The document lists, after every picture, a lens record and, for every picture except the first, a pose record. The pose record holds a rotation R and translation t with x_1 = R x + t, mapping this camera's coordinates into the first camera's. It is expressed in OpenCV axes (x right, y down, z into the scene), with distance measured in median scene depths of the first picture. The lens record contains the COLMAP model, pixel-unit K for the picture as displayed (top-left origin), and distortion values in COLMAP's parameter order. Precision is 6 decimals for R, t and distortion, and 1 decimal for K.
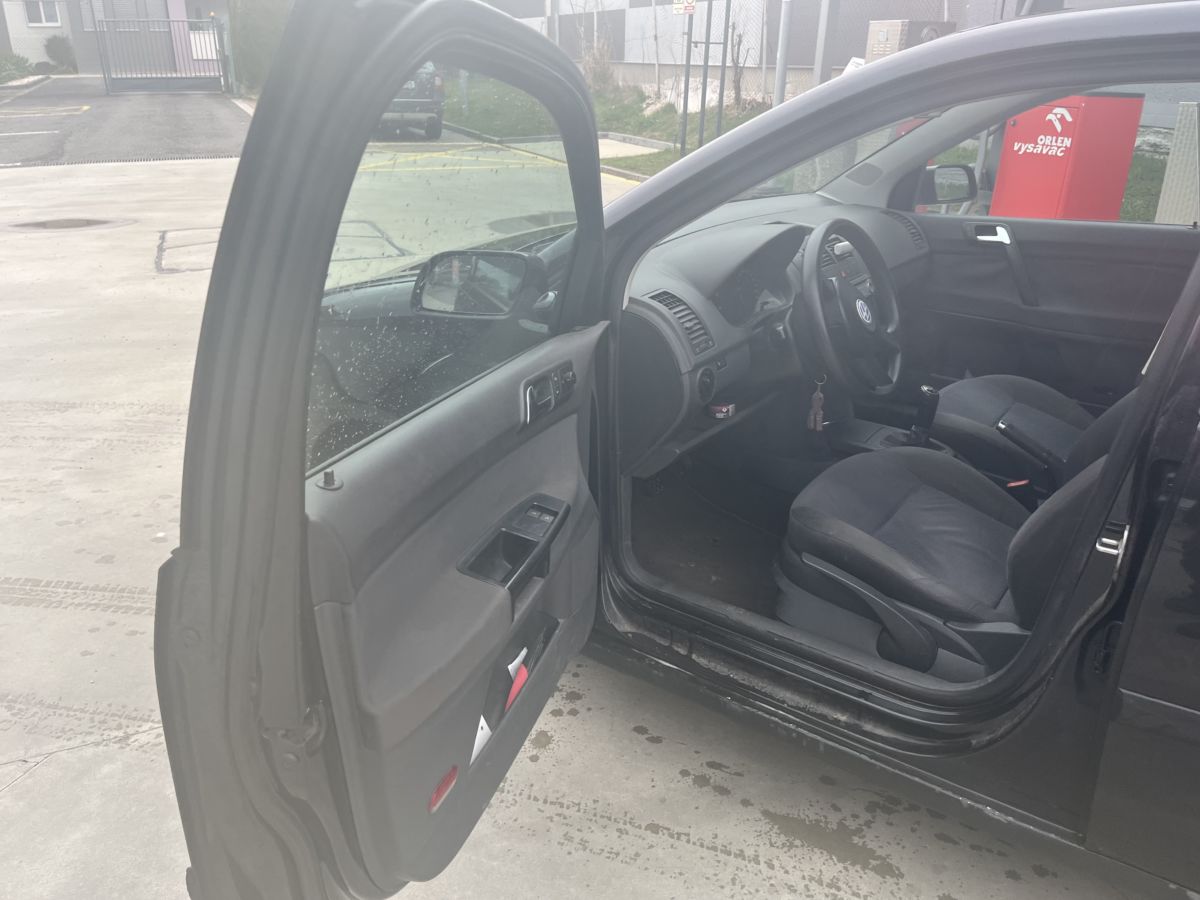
lens RADIAL K [[903.9, 0, 600.0], [0, 903.9, 450.0], [0, 0, 1]] dist [0.056842, -0.077744]
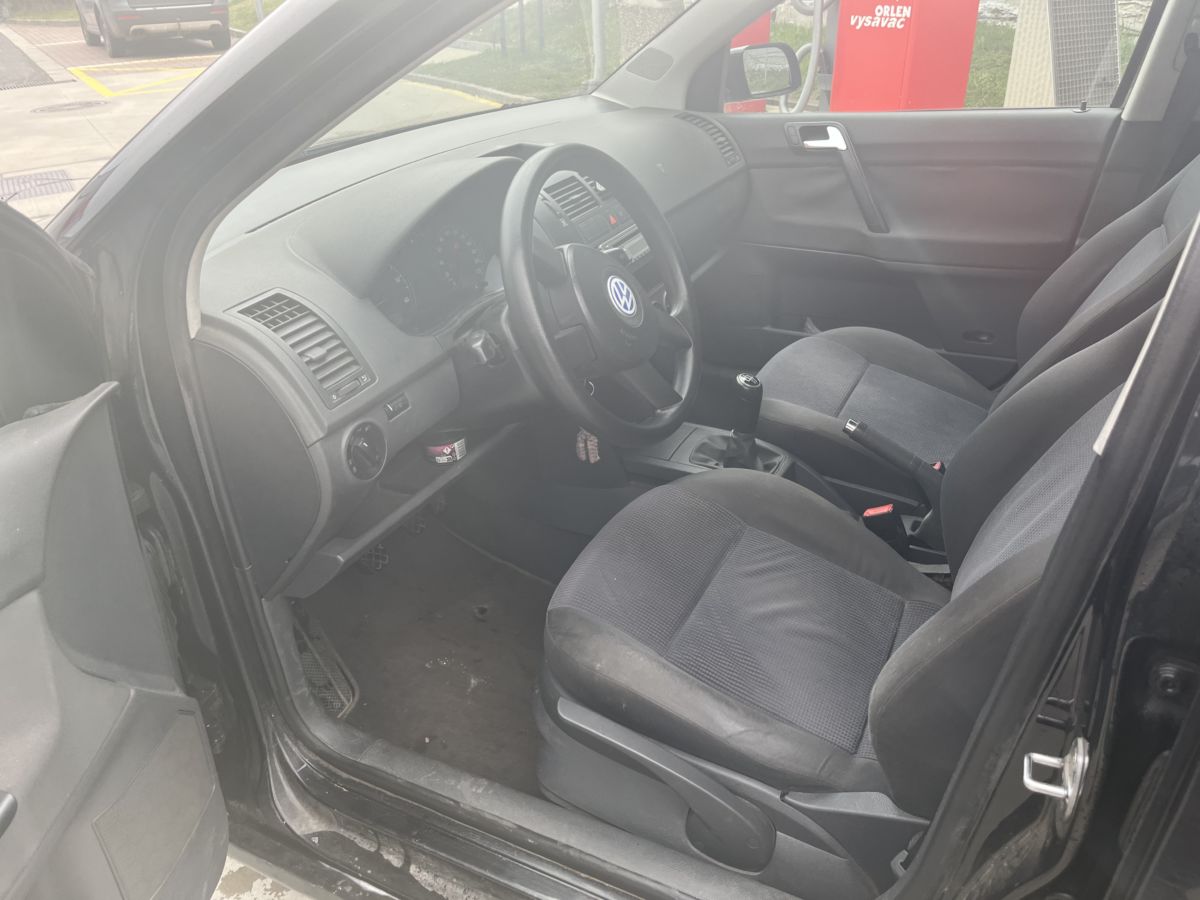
lens RADIAL K [[903.9, 0, 600.0], [0, 903.9, 450.0], [0, 0, 1]] dist [0.056842, -0.077744]
pose [[0.986084, -0.113756, 0.121234, 0.127752], [0.101510, 0.989507, 0.102820, -0.076642], [-0.131658, -0.089083, 0.987284, 0.260109]]
